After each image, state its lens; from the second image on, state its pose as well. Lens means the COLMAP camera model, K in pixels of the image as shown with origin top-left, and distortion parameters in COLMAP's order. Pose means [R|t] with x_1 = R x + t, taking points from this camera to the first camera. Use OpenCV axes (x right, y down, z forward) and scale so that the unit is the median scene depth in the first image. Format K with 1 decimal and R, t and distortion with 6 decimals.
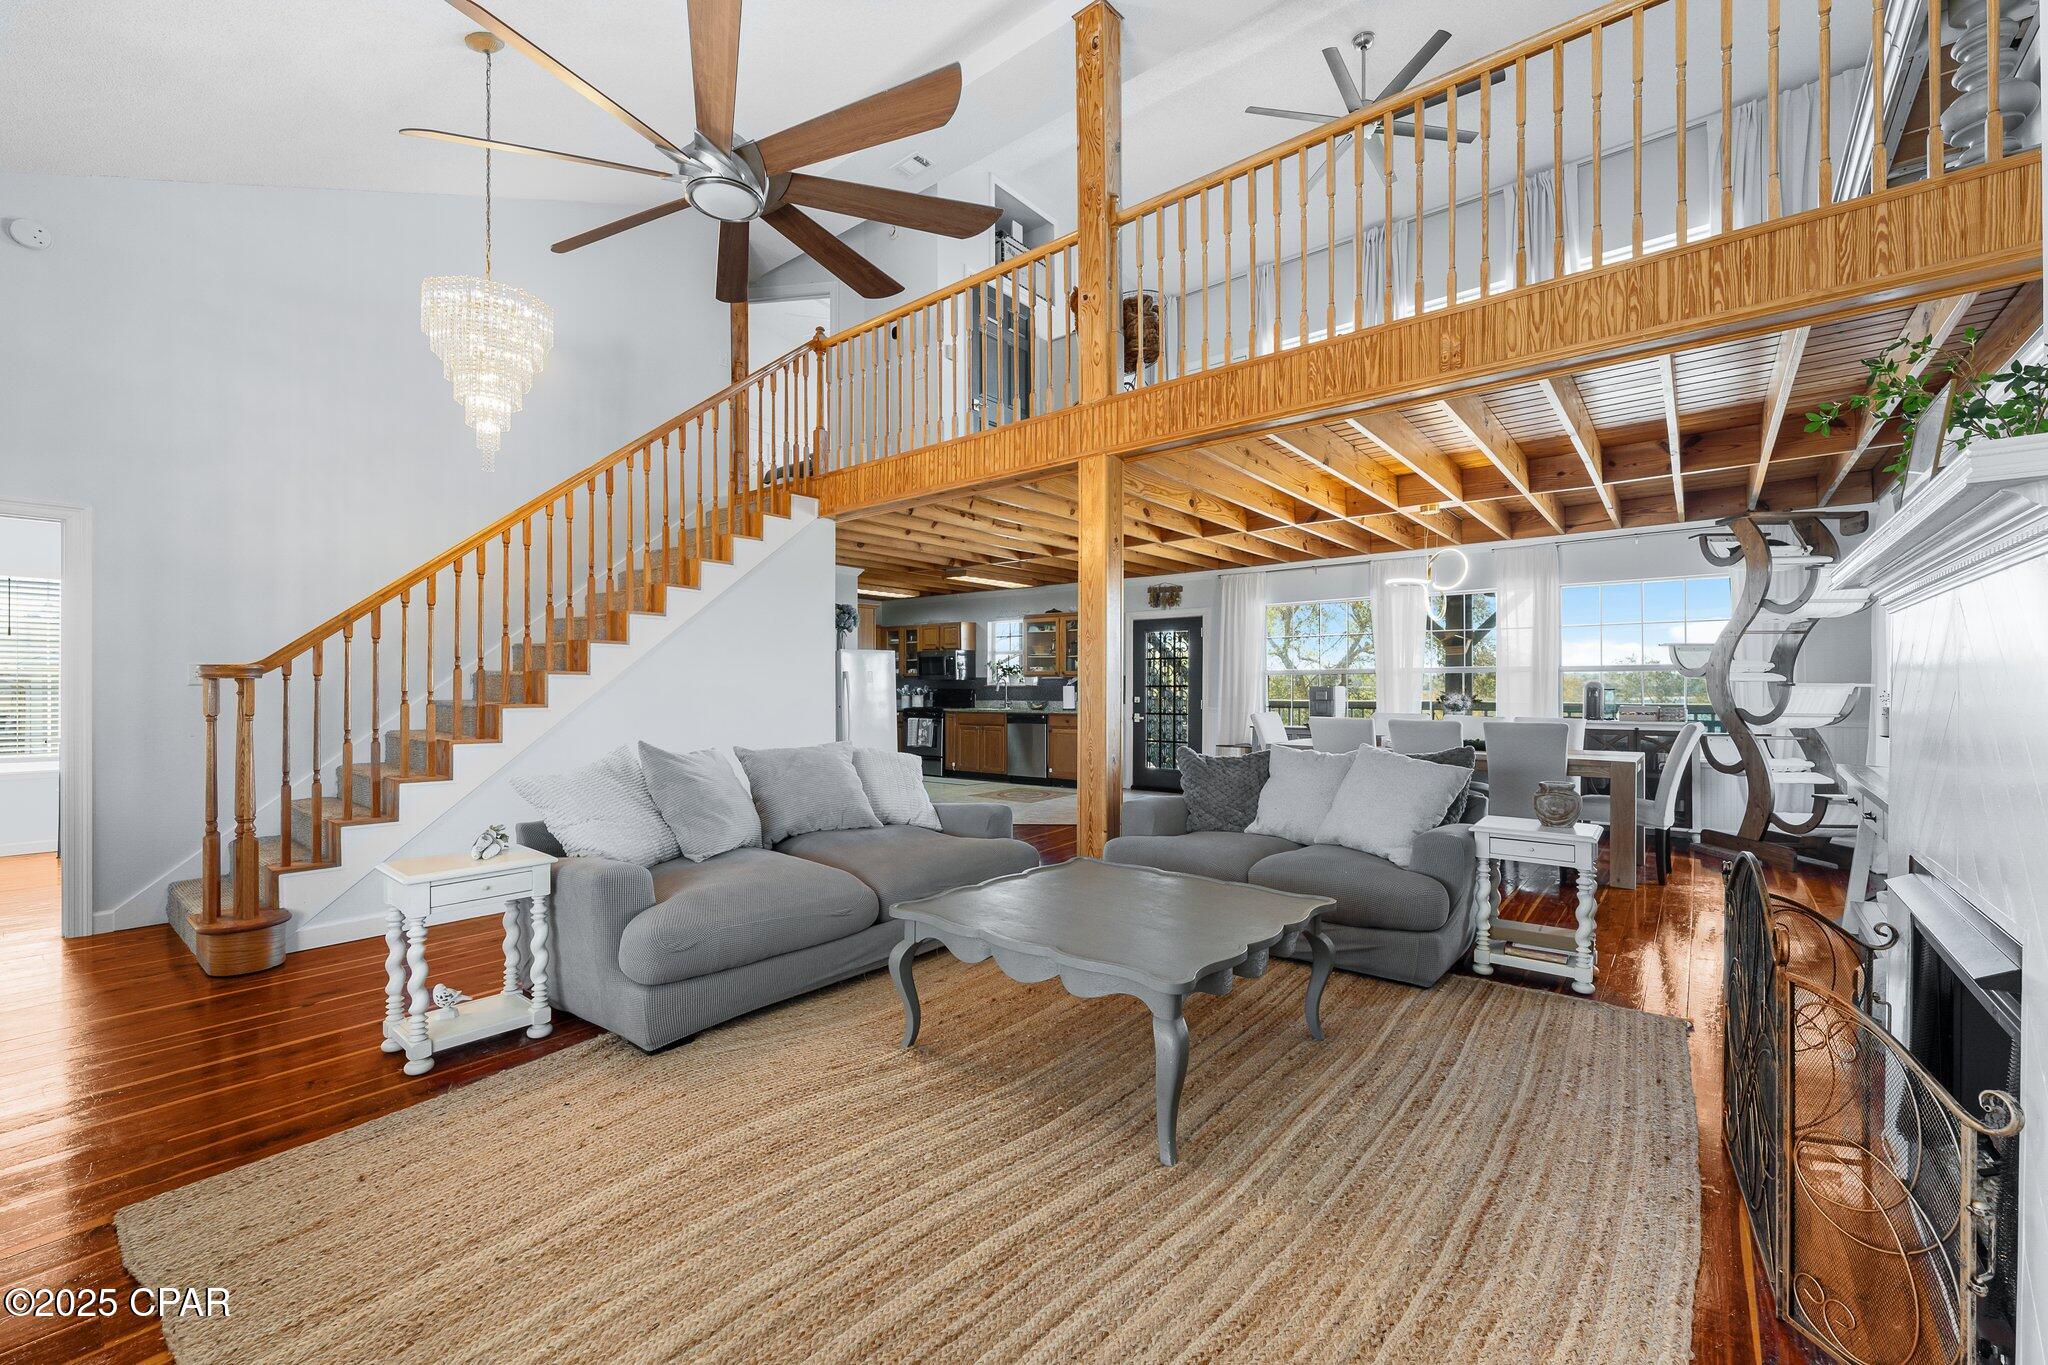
lens RADIAL K [[836.3, 0, 1020.8], [0, 836.3, 685.7], [0, 0, 1]] dist [0.000031, 0.000000]
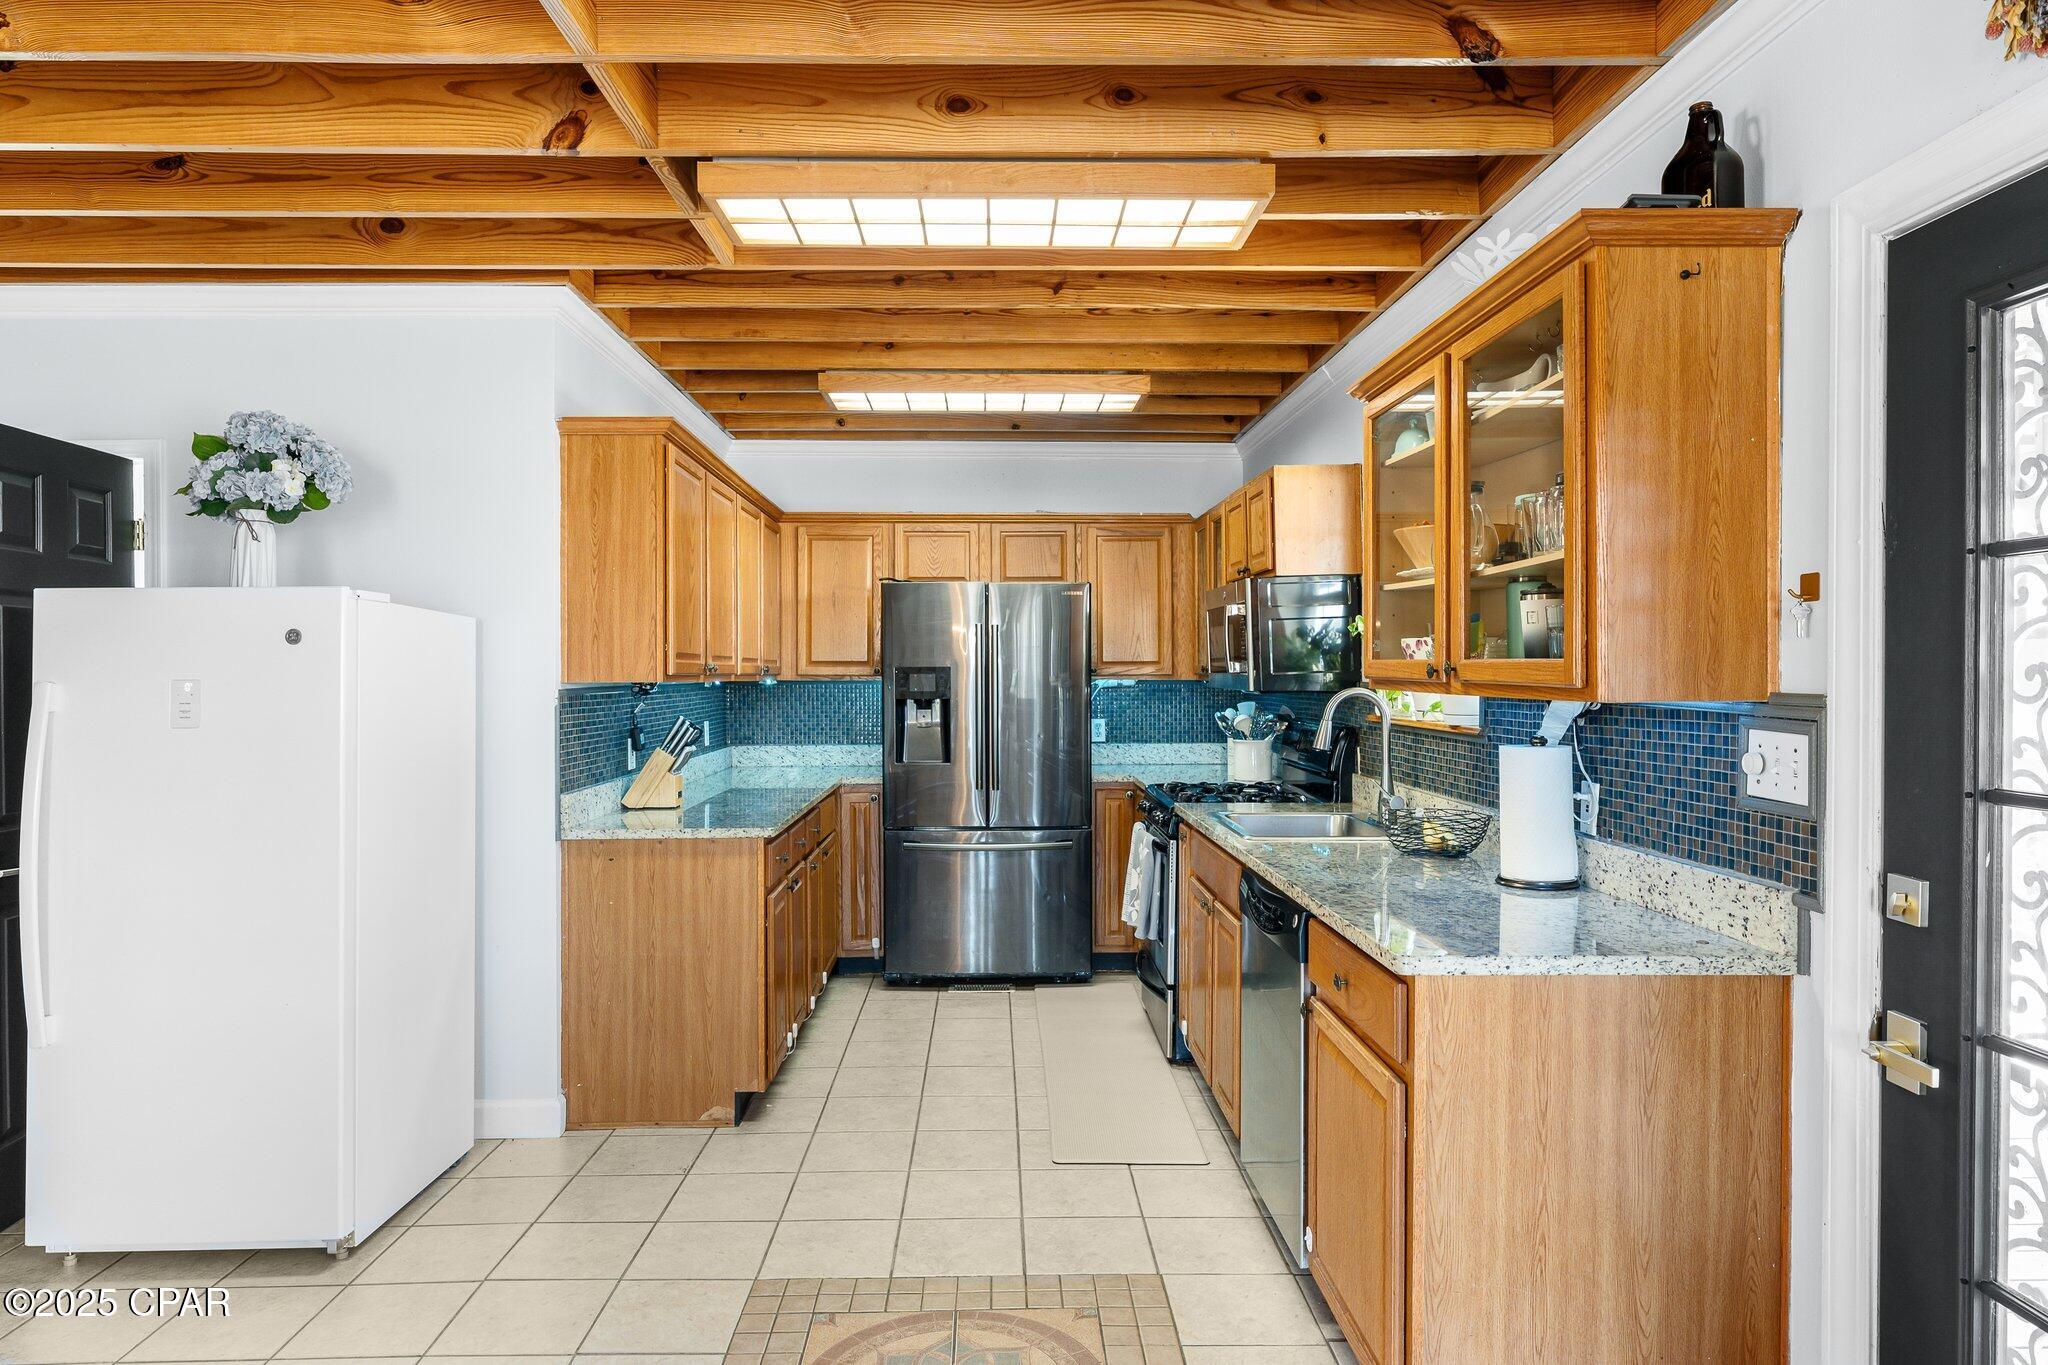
lens RADIAL K [[1273.1, 0, 1022.1], [0, 1273.1, 678.1], [0, 0, 1]] dist [-0.019210, 0.000962]
pose [[0.646596, 0.005371, -0.762814, 0.172108], [-0.000253, 0.999977, 0.006827, -0.014139], [0.762833, -0.004222, 0.646582, 0.701845]]
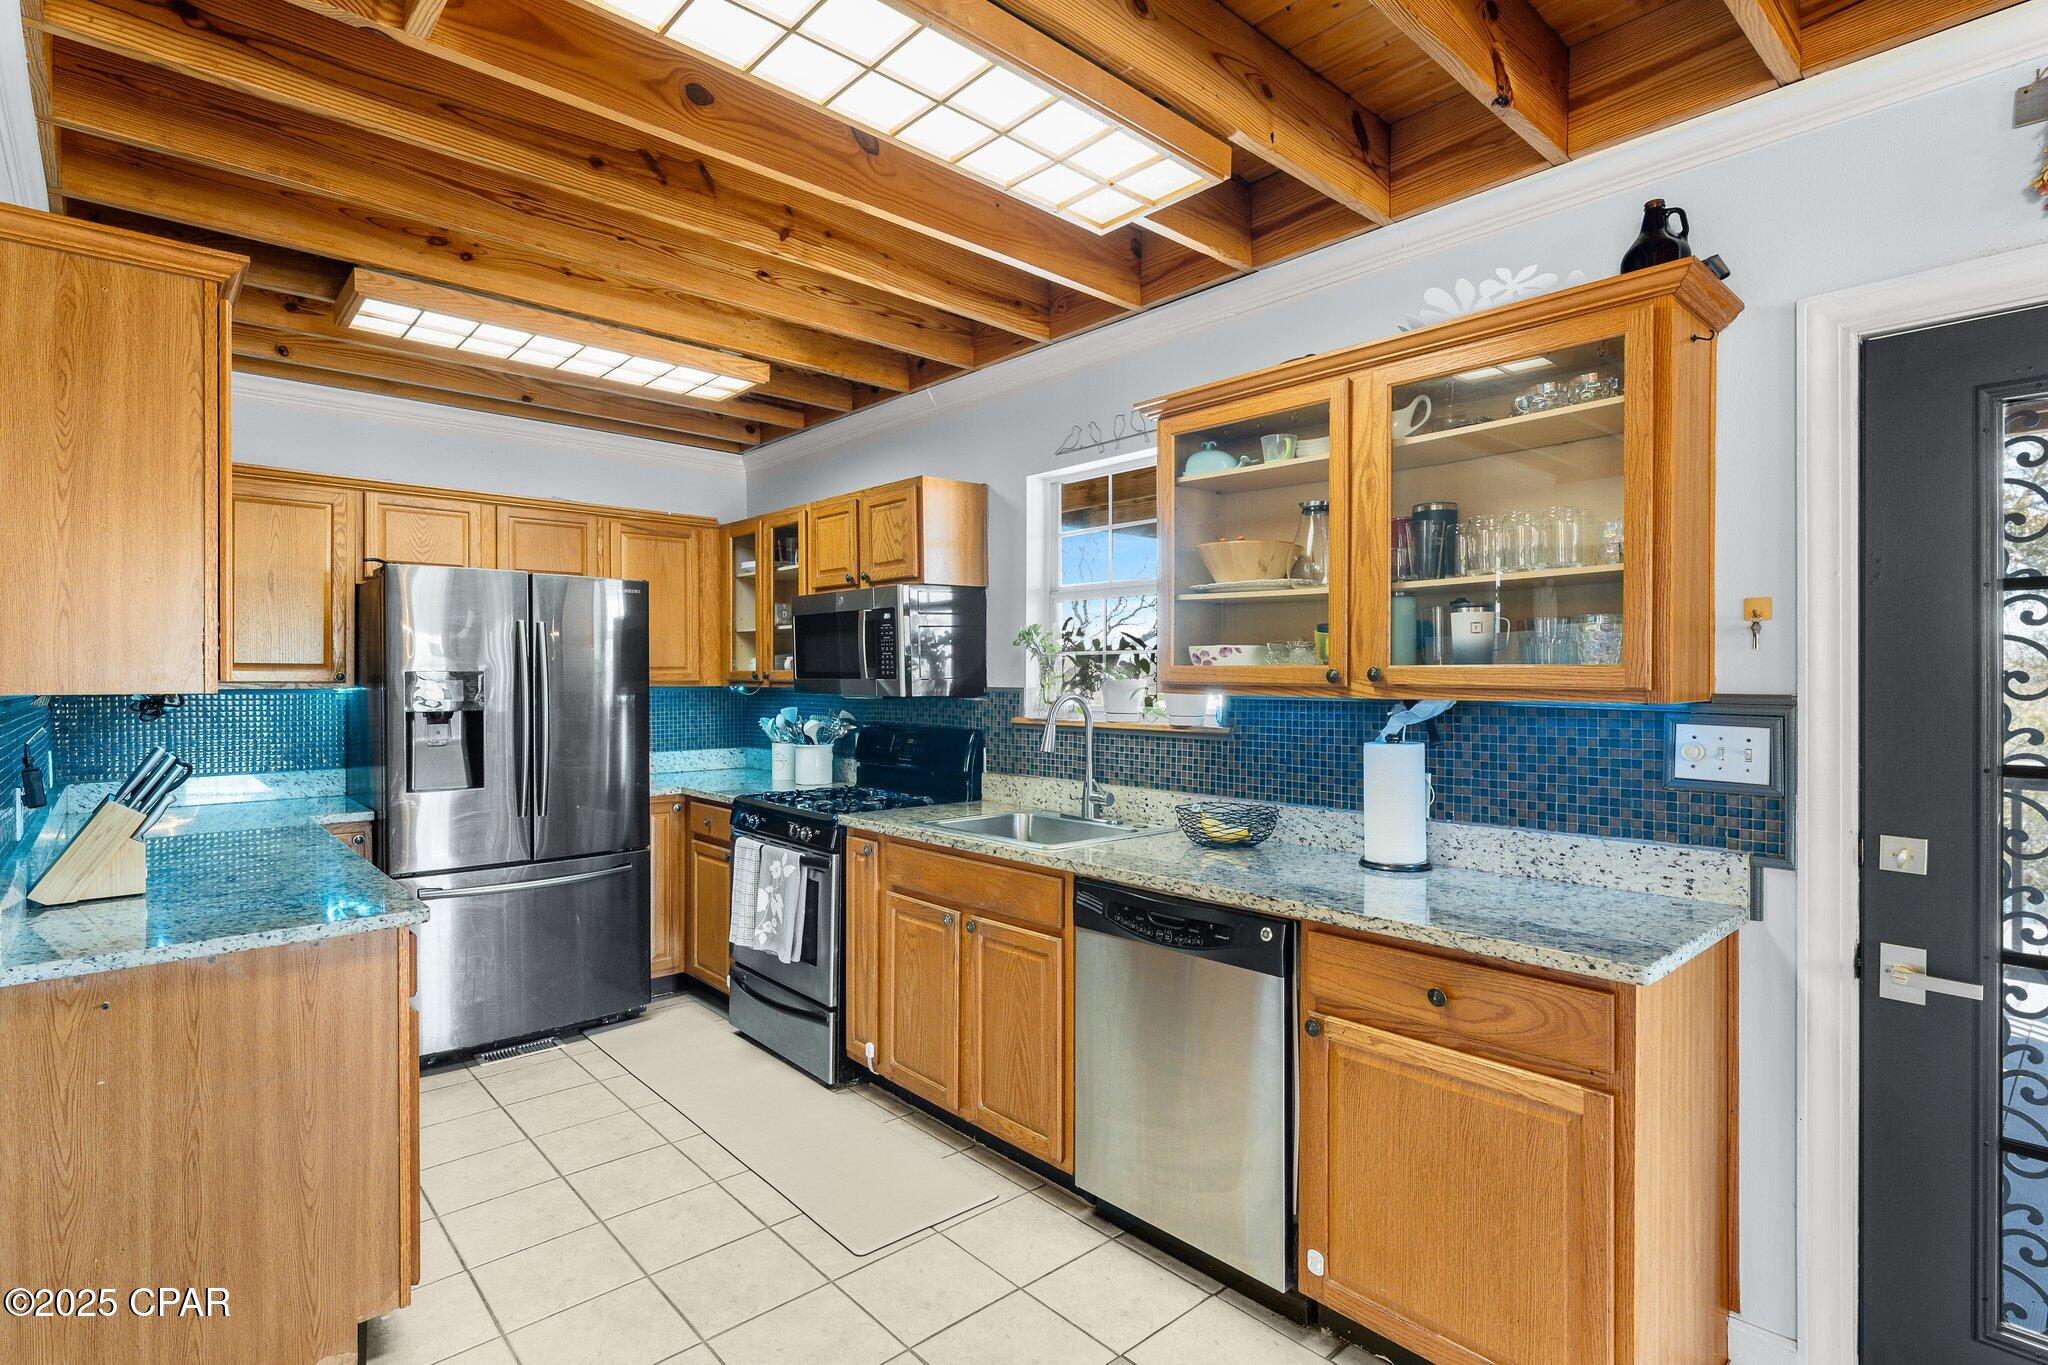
lens RADIAL K [[1000.2, 0, 1030.1], [0, 1000.2, 680.1], [0, 0, 1]] dist [-0.001076, -0.001528]
pose [[0.988543, 0.001935, -0.150926, 0.008942], [-0.001659, 0.999997, 0.001957, -0.013402], [0.150929, -0.001684, 0.988543, 0.708816]]
